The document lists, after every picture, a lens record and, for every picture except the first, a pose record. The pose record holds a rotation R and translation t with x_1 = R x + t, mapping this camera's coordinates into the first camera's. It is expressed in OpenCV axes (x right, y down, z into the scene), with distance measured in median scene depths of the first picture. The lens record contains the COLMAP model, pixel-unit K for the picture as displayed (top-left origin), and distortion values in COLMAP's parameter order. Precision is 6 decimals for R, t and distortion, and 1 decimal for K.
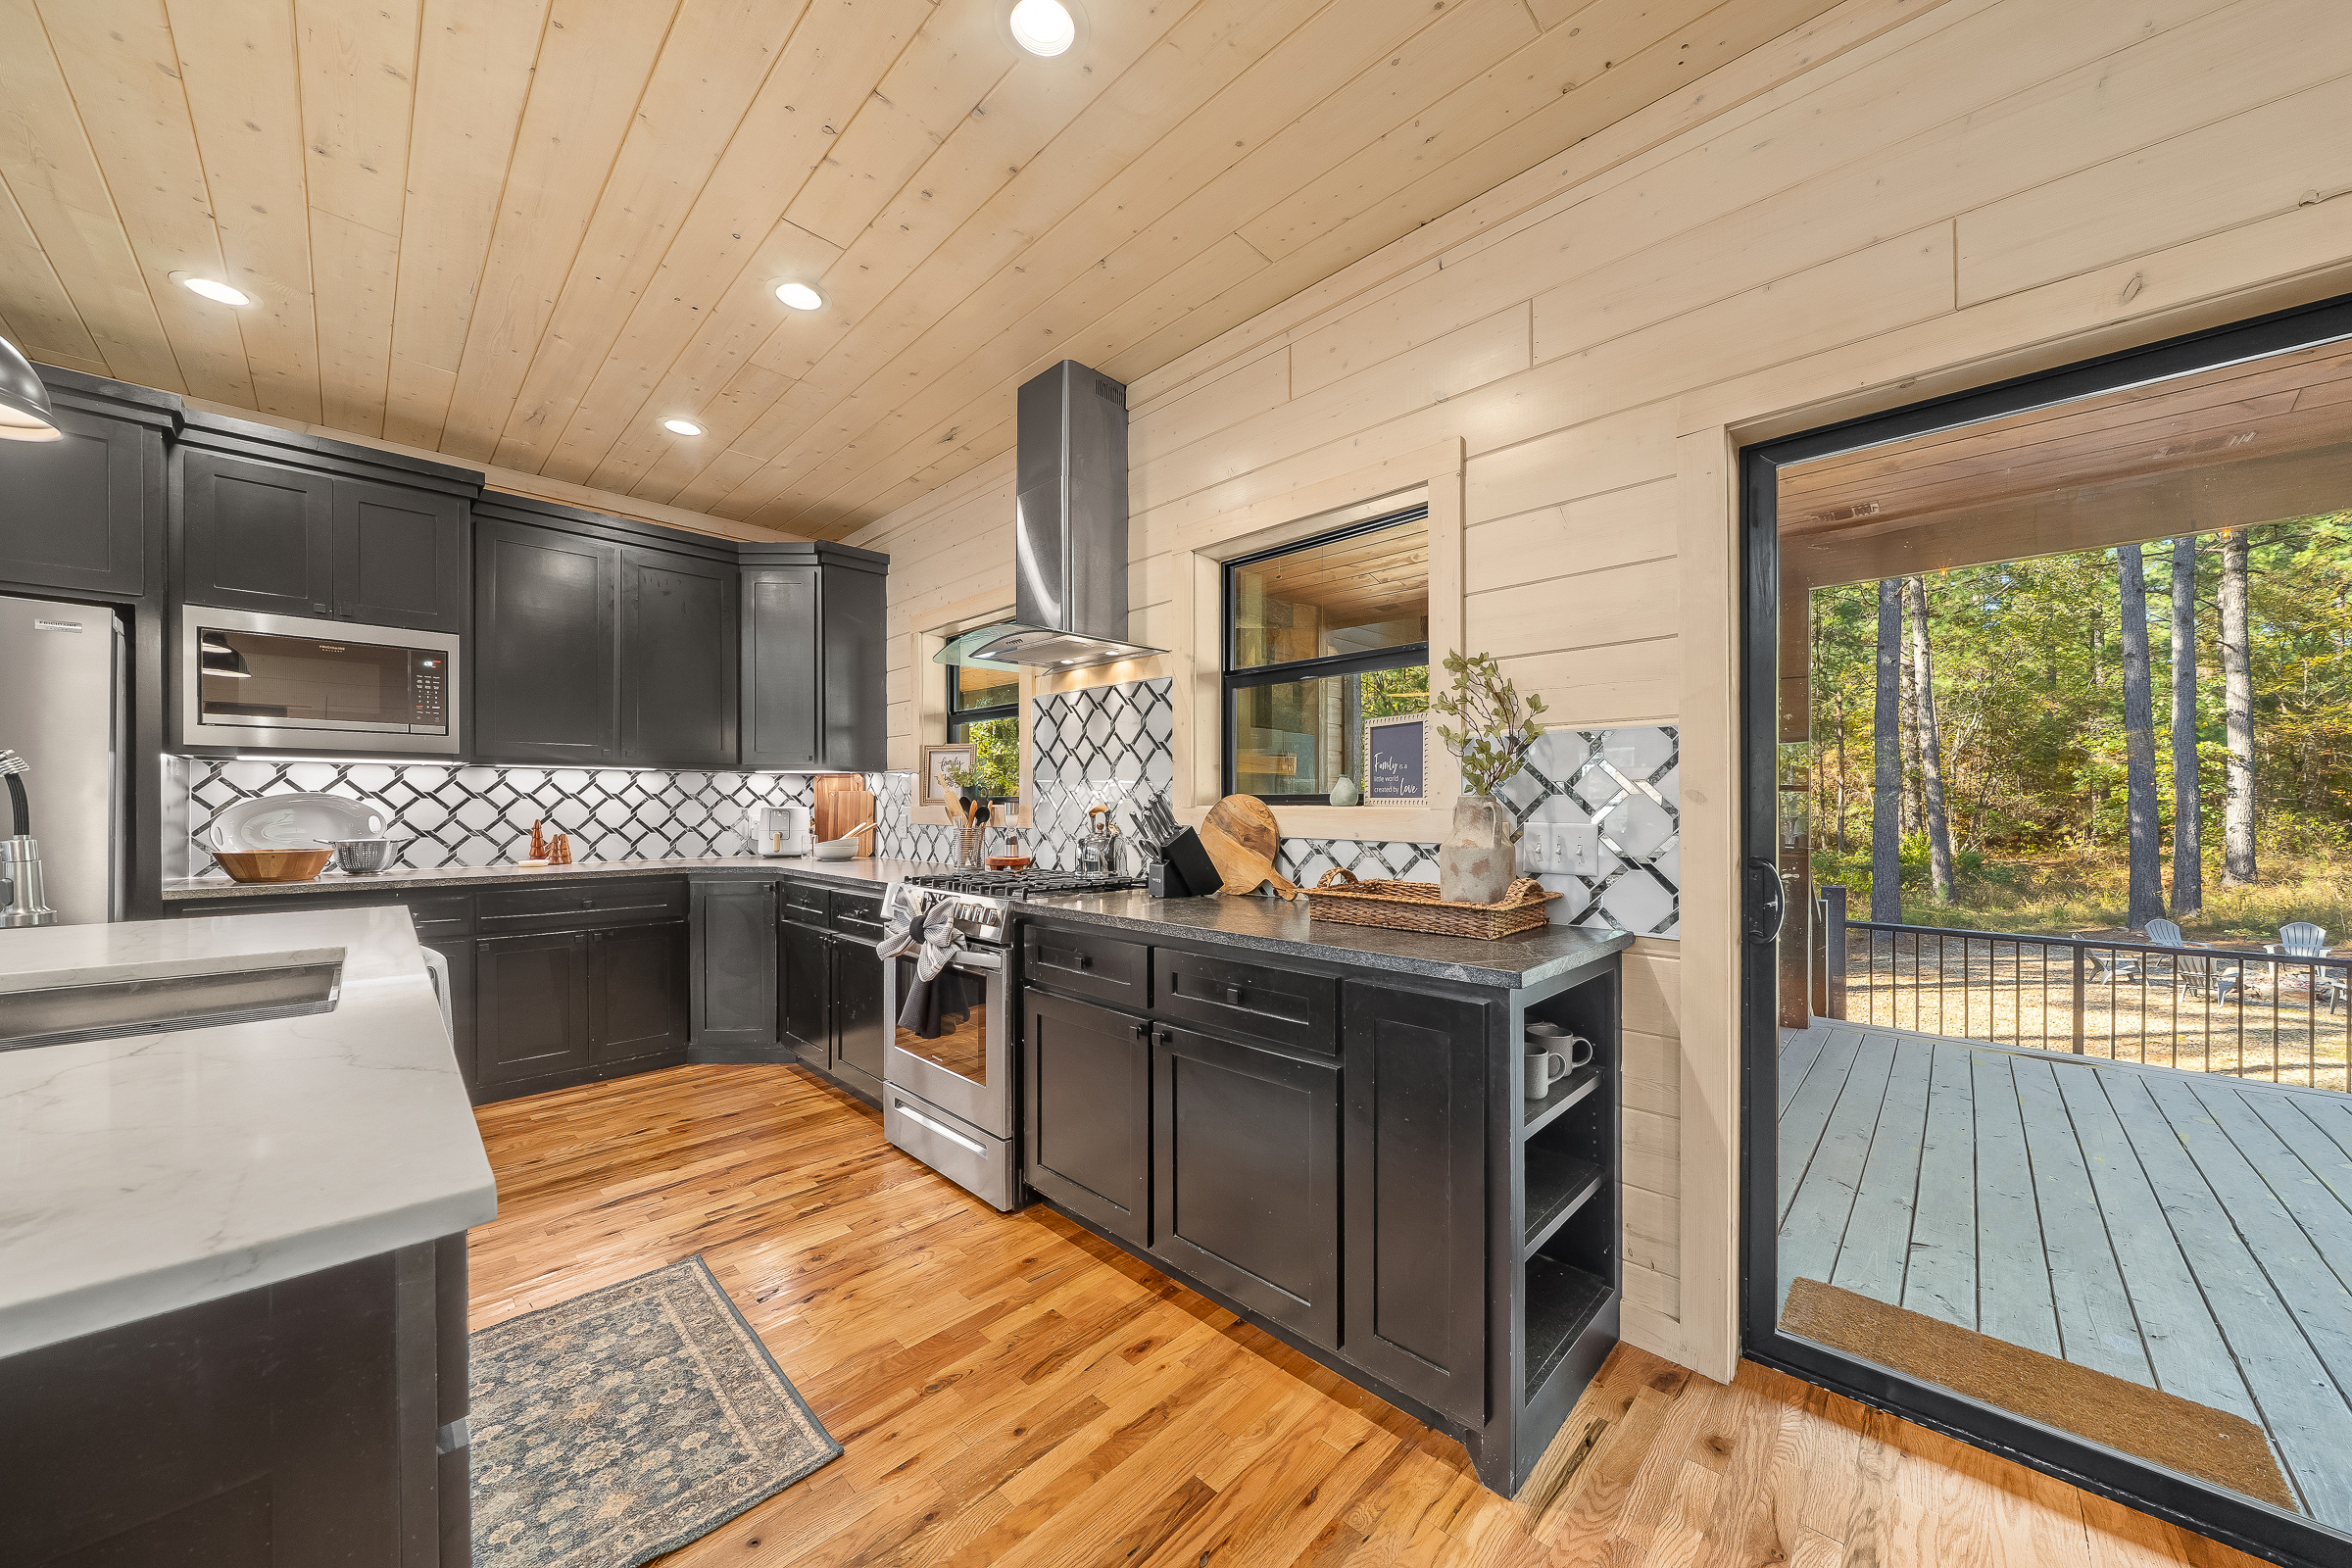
lens RADIAL K [[811.2, 0, 1190.0], [0, 811.2, 808.6], [0, 0, 1]] dist [-0.001616, -0.000456]
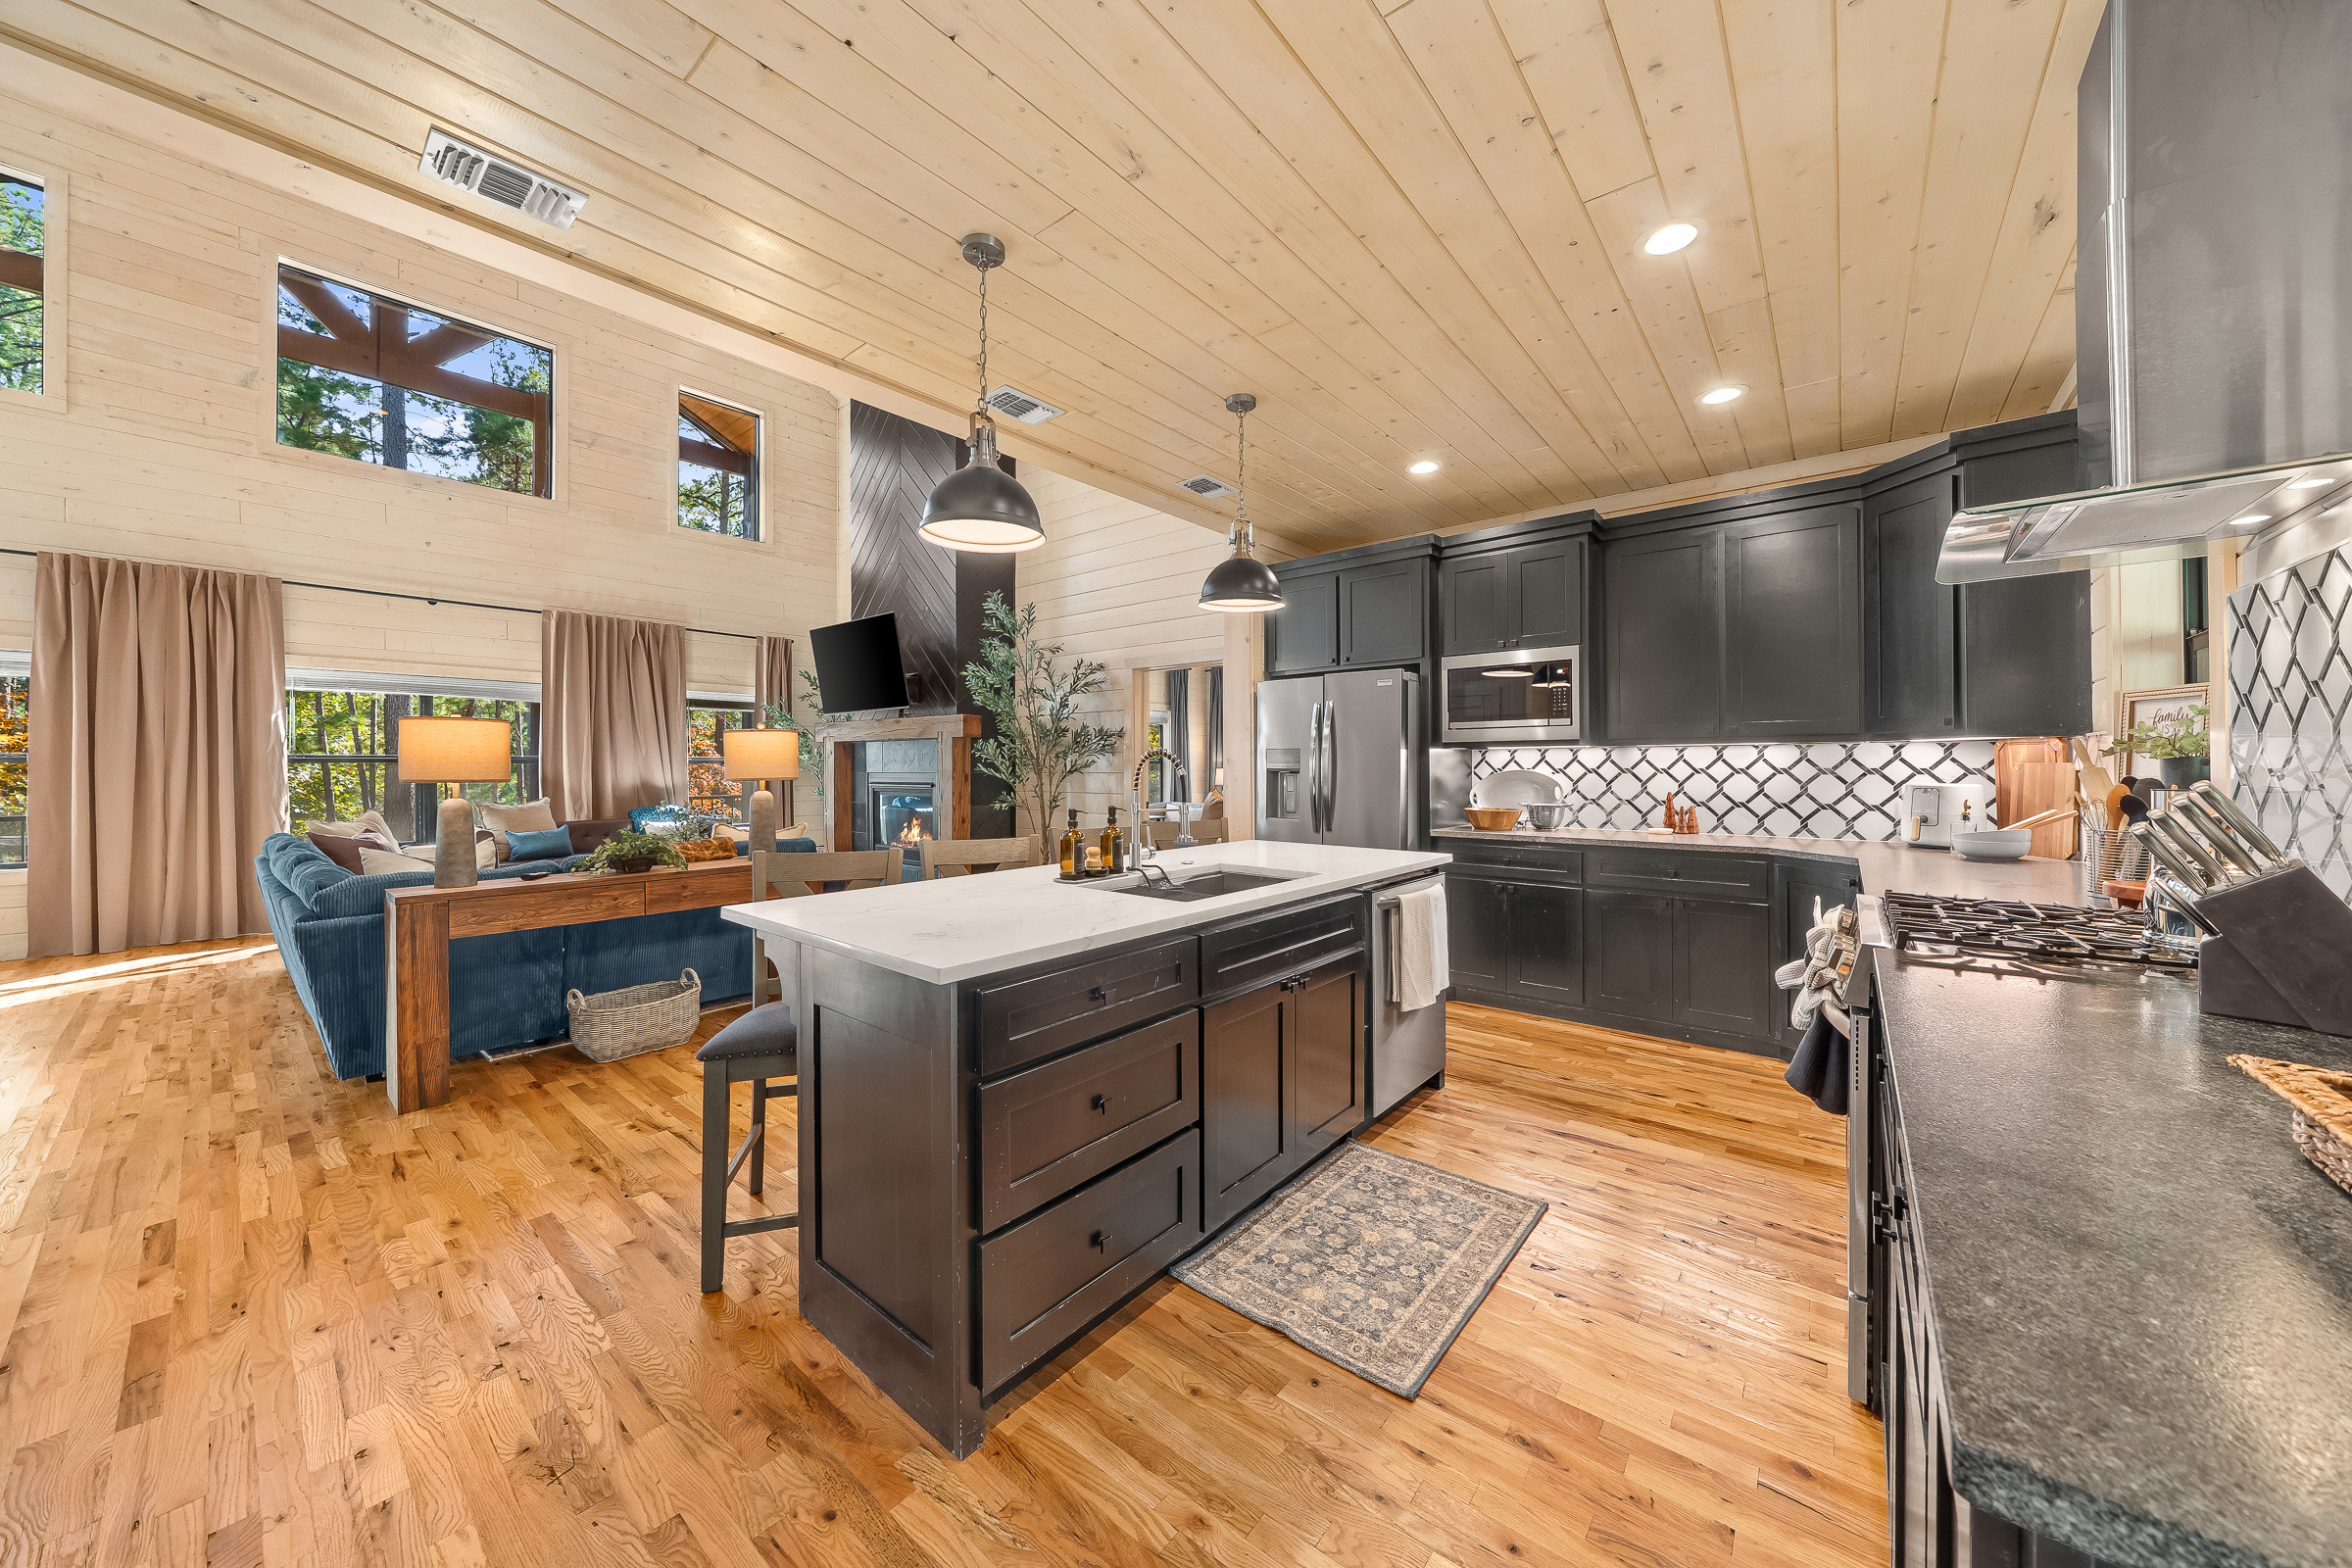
lens RADIAL K [[811.2, 0, 1193.3], [0, 811.2, 765.9], [0, 0, 1]] dist [-0.001616, -0.000456]
pose [[0.091717, -0.001997, -0.995783, 0.301594], [-0.002679, 0.999994, -0.002252, -0.022688], [0.995781, 0.002874, 0.091711, 0.295846]]
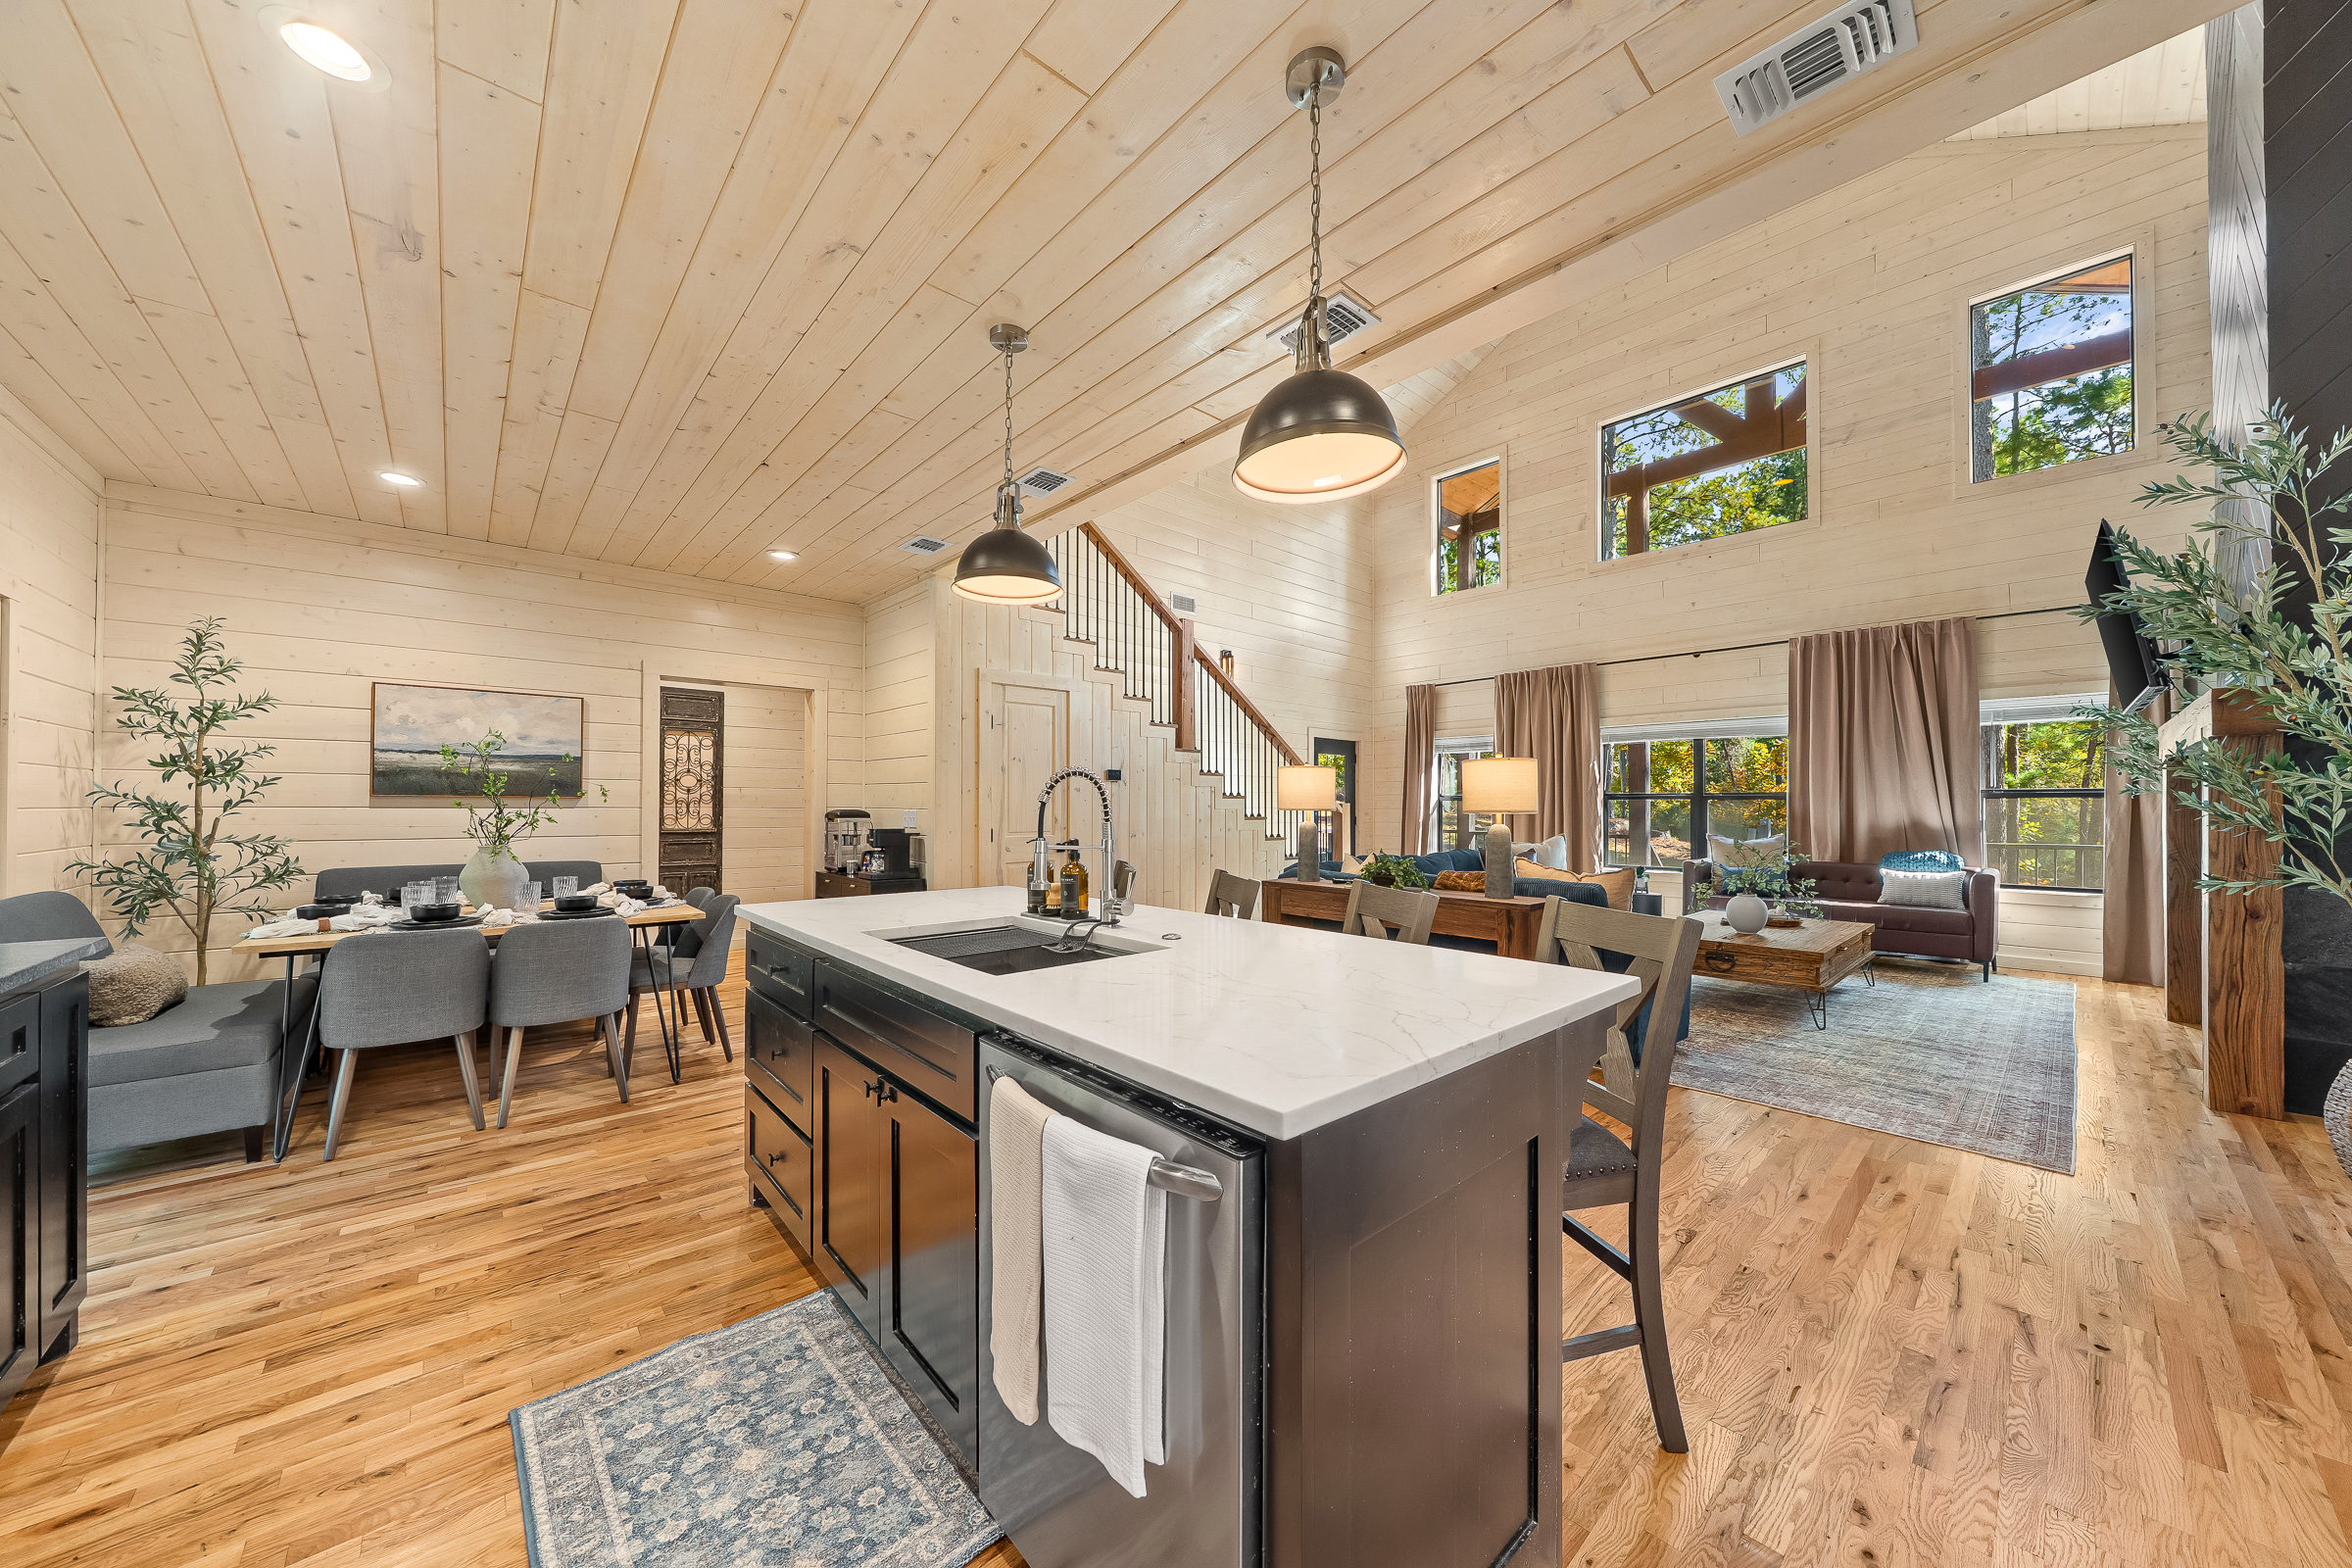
lens RADIAL K [[811.2, 0, 1174.2], [0, 811.2, 801.7], [0, 0, 1]] dist [-0.001616, -0.000456]
pose [[-0.998735, 0.001506, 0.050254, -0.669876], [0.001217, 0.999983, -0.005776, -0.011906], [-0.050262, -0.005708, -0.998720, 0.995520]]
